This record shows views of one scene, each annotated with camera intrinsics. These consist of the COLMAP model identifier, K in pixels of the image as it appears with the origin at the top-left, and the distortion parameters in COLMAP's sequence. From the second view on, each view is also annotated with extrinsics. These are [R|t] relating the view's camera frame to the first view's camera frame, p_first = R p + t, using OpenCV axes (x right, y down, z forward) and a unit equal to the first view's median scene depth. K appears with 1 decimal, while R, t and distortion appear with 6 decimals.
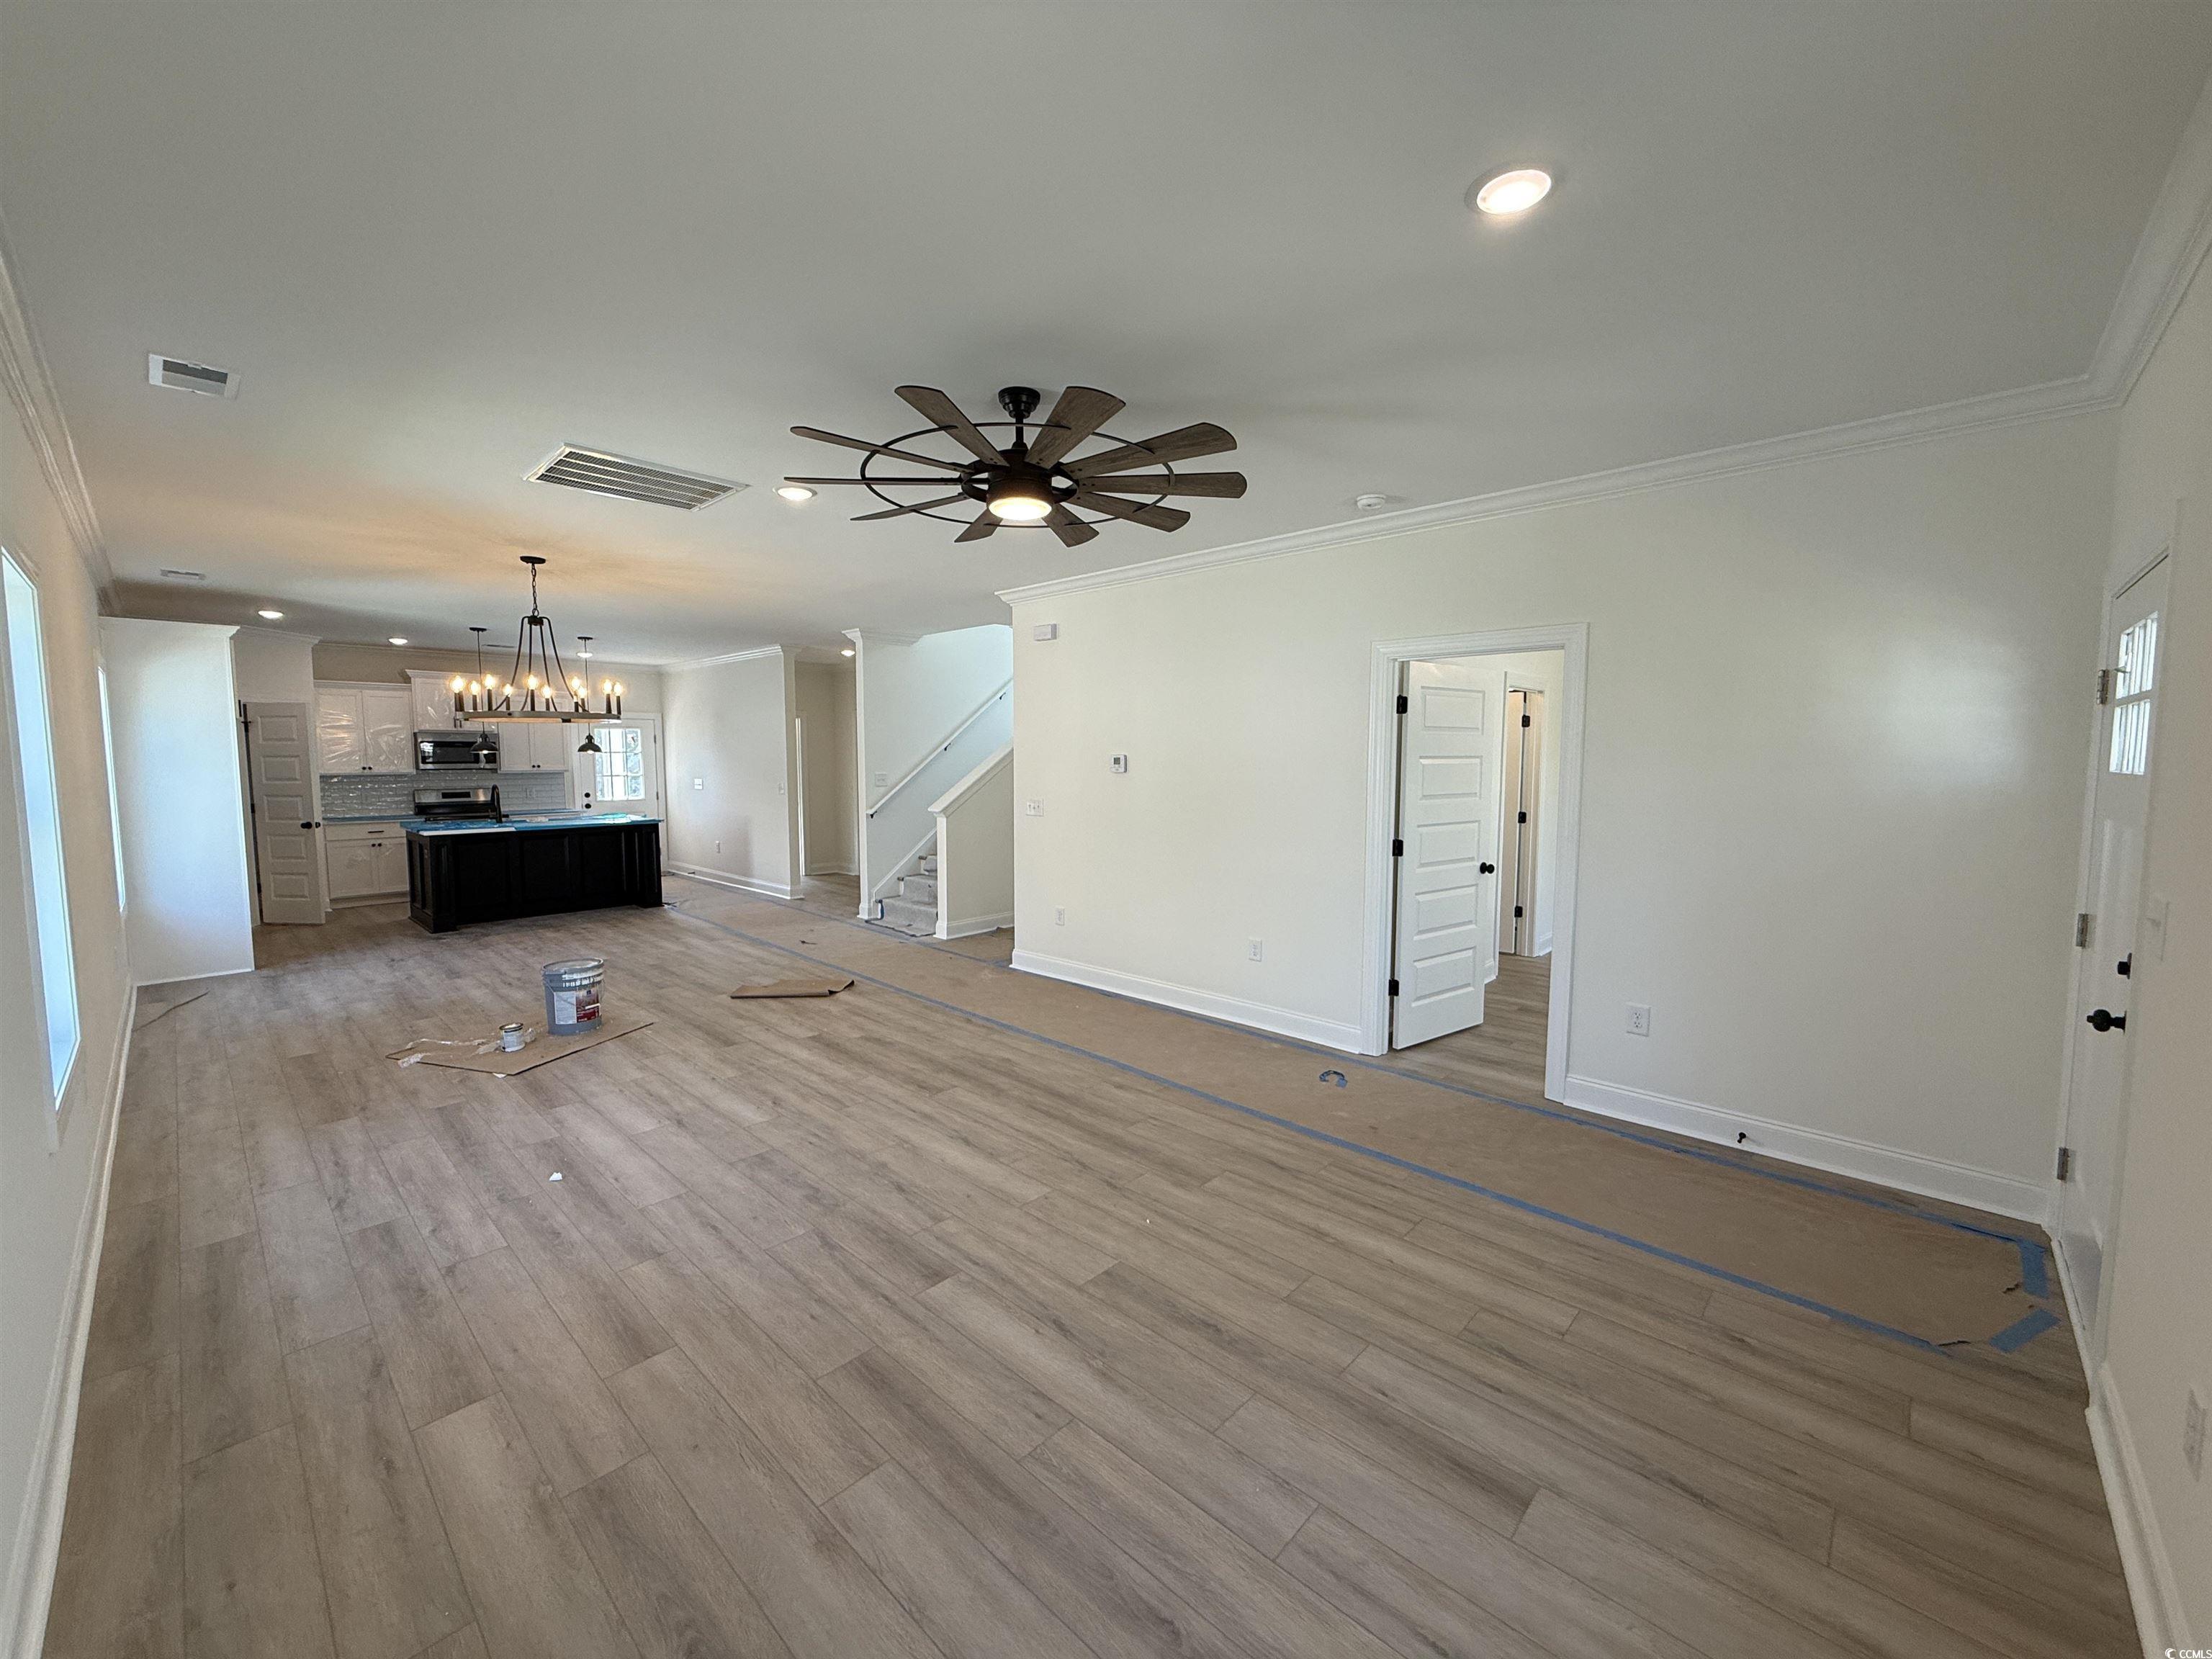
lens RADIAL K [[879.9, 0, 1097.8], [0, 879.9, 823.3], [0, 0, 1]] dist [-0.000130, 0.000143]
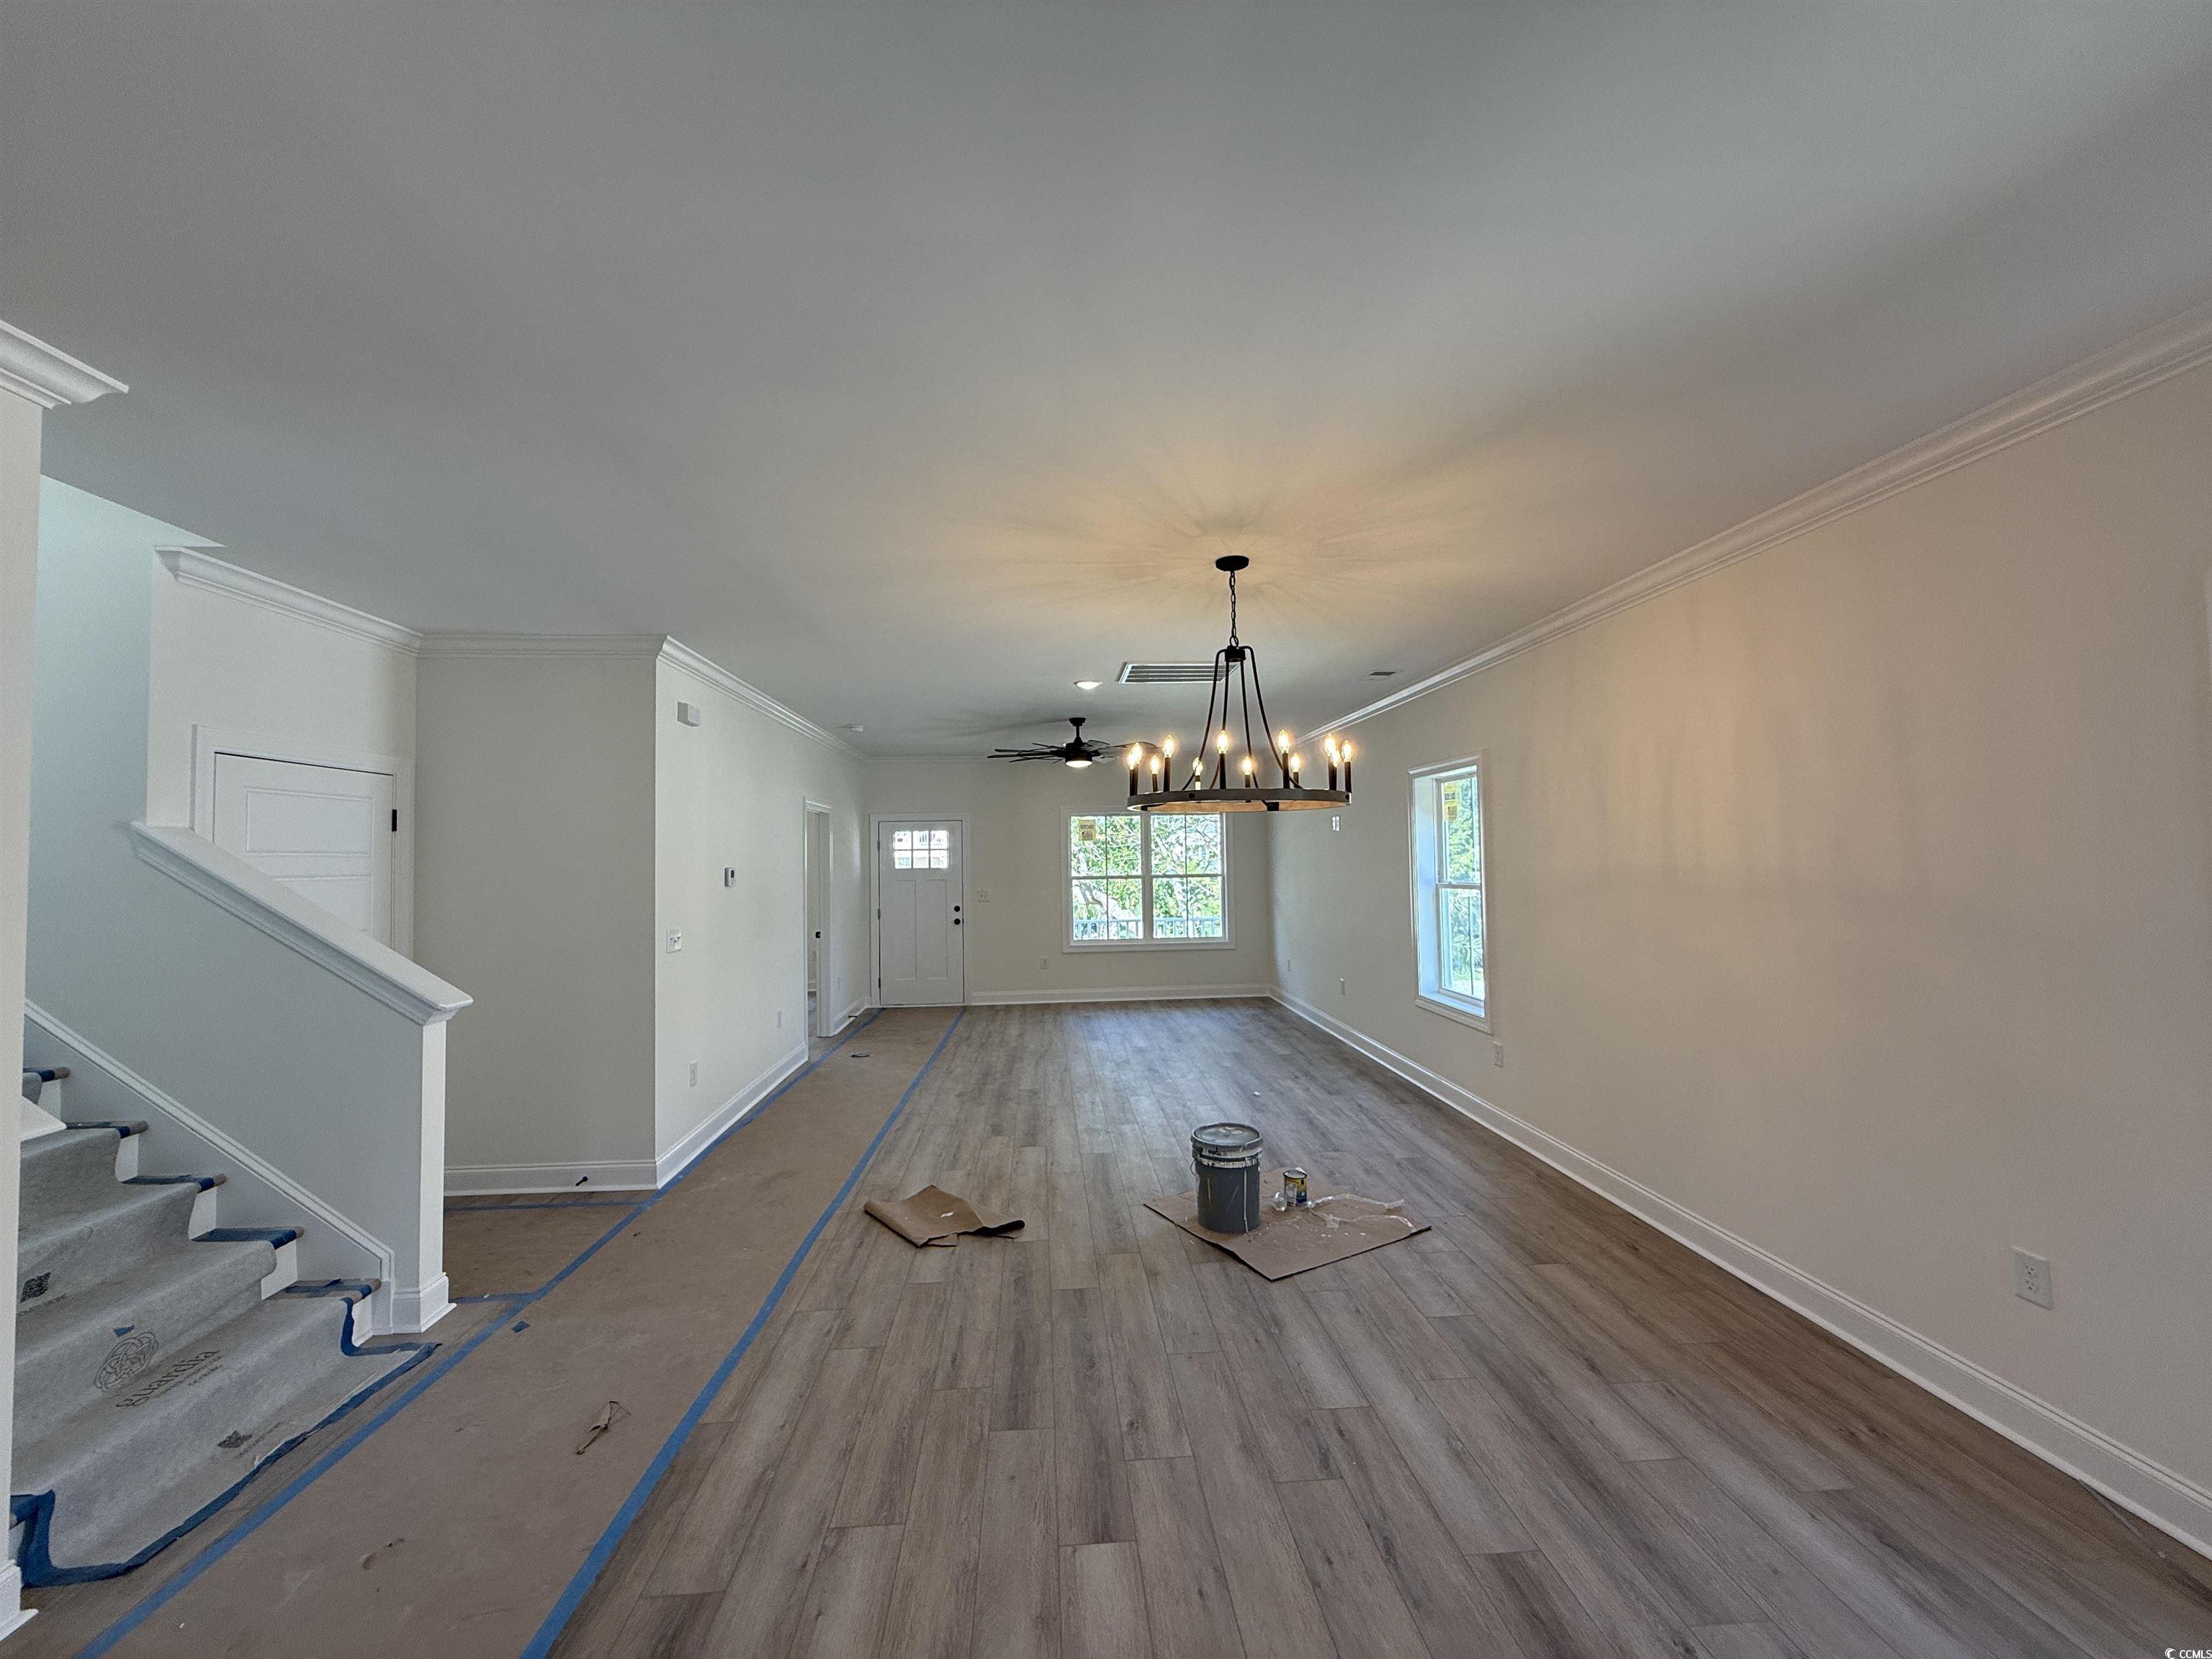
lens RADIAL K [[879.9, 0, 1103.2], [0, 879.9, 830.3], [0, 0, 1]] dist [-0.000130, 0.000143]
pose [[-0.740135, 0.034273, 0.671585, -1.166242], [0.067714, 0.997423, 0.023724, -0.143653], [-0.669041, 0.063035, -0.740548, 1.817896]]
